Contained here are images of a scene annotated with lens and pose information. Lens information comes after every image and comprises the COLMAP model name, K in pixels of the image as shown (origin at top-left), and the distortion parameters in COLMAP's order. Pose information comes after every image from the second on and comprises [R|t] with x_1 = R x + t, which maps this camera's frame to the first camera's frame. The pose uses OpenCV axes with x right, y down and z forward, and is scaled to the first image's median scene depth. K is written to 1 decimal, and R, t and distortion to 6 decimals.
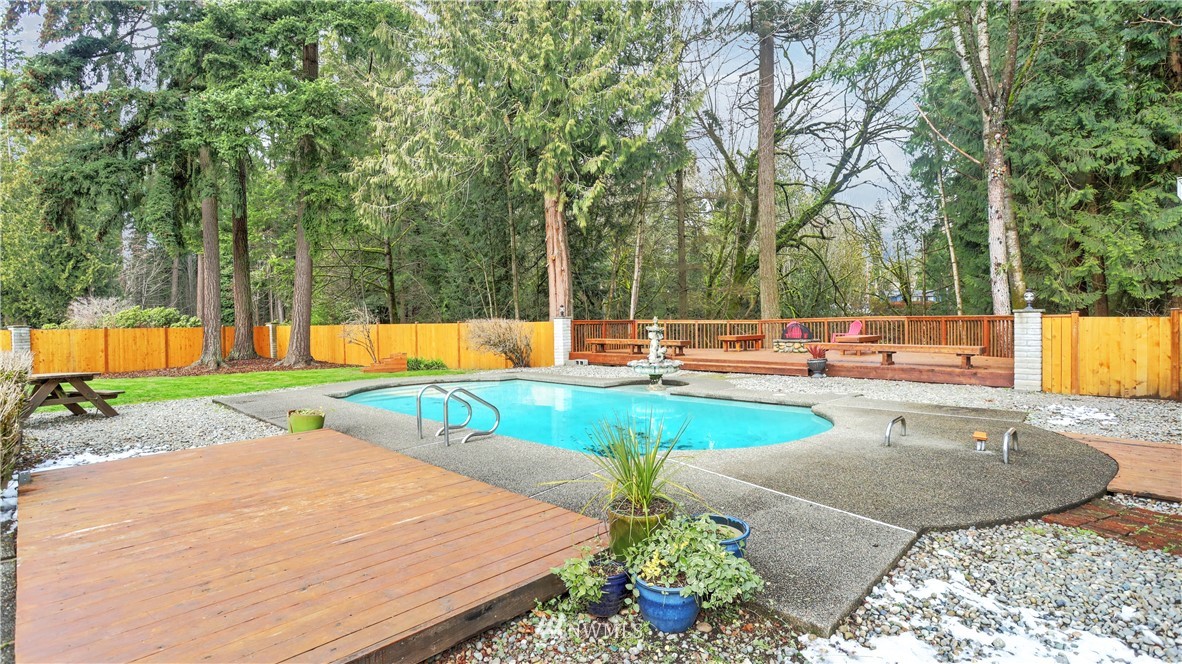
lens RADIAL K [[575.8, 0, 596.0], [0, 575.8, 327.1], [0, 0, 1]] dist [-0.070857, 0.032077]
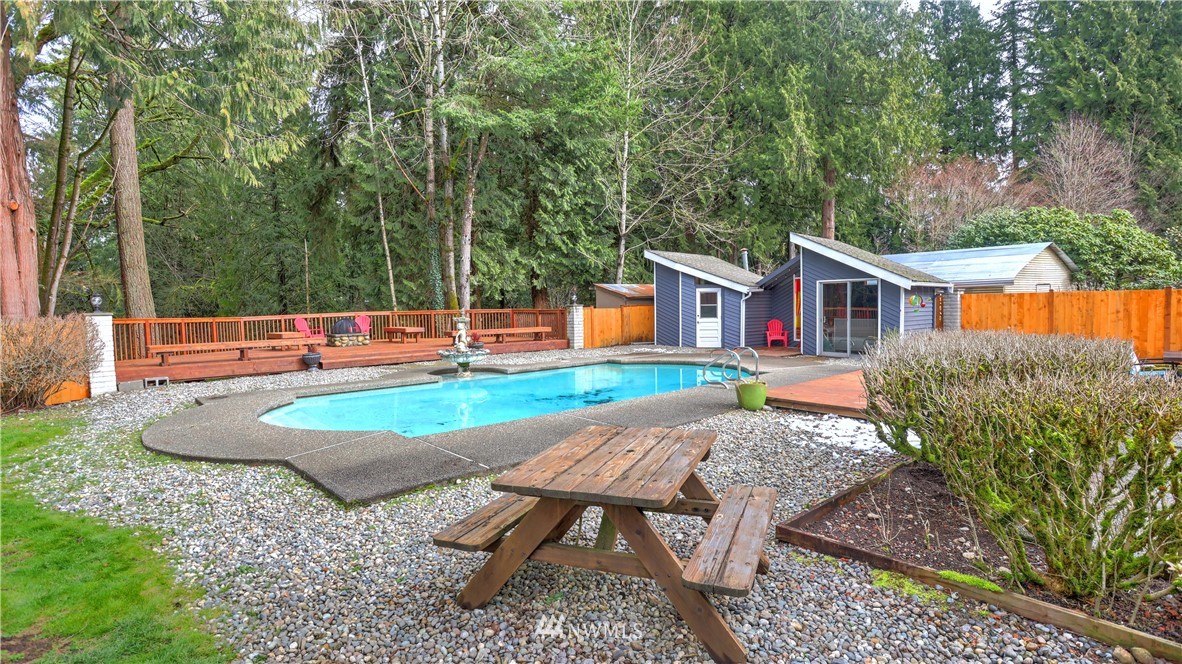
lens RADIAL K [[575.8, 0, 596.0], [0, 575.8, 327.1], [0, 0, 1]] dist [-0.070857, 0.032077]
pose [[0.046927, -0.023643, 0.998618, -0.524333], [0.030709, 0.999281, 0.022216, 0.000744], [-0.998426, 0.029624, 0.047619, 0.399064]]
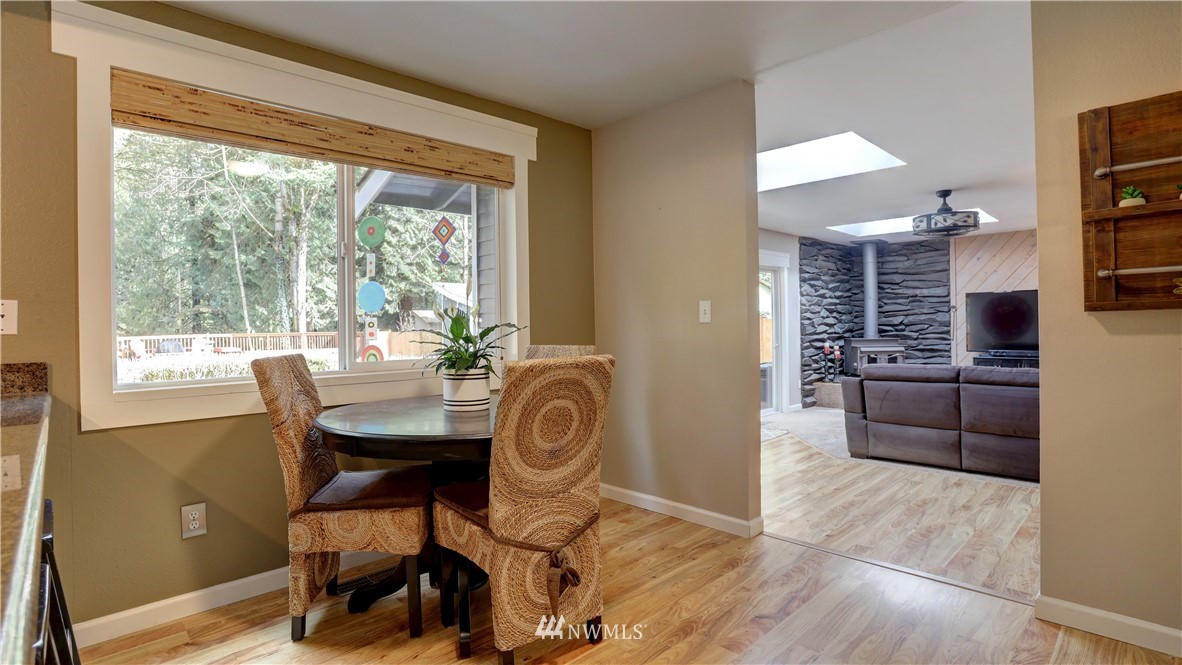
lens RADIAL K [[573.7, 0, 598.2], [0, 573.7, 327.5], [0, 0, 1]] dist [-0.064970, 0.025766]
pose [[0.036367, 0.008427, 0.999303, -0.654872], [0.030290, 0.999496, -0.009531, 0.005226], [-0.998879, 0.030616, 0.036093, 0.024782]]
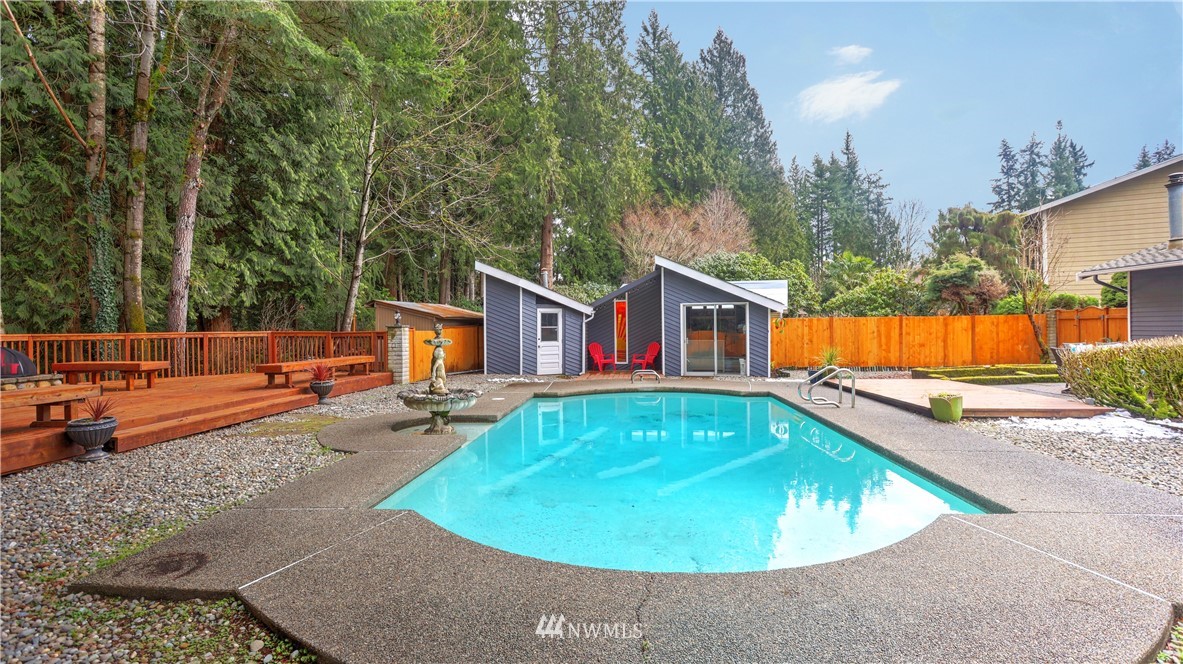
lens RADIAL K [[576.2, 0, 596.5], [0, 576.2, 327.1], [0, 0, 1]] dist [-0.070857, 0.032077]
pose [[-0.639919, 0.023162, 0.768094, -0.293639], [0.032438, 0.999469, -0.003114, -0.003566], [-0.767758, 0.022923, -0.640330, 0.722937]]
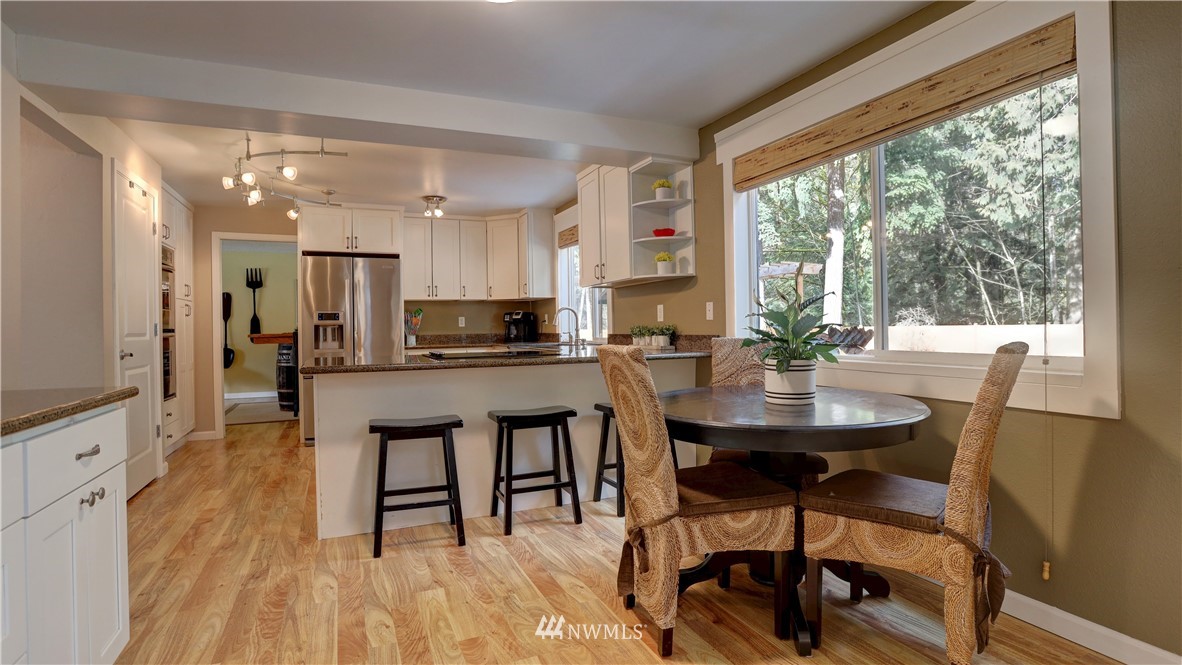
lens RADIAL K [[573.7, 0, 598.2], [0, 573.7, 327.5], [0, 0, 1]] dist [-0.064970, 0.025766]
pose [[0.927870, 0.000236, -0.372905, -0.540996], [-0.003377, 0.999964, -0.007769, 0.006487], [0.372889, 0.008468, 0.927837, -0.052911]]
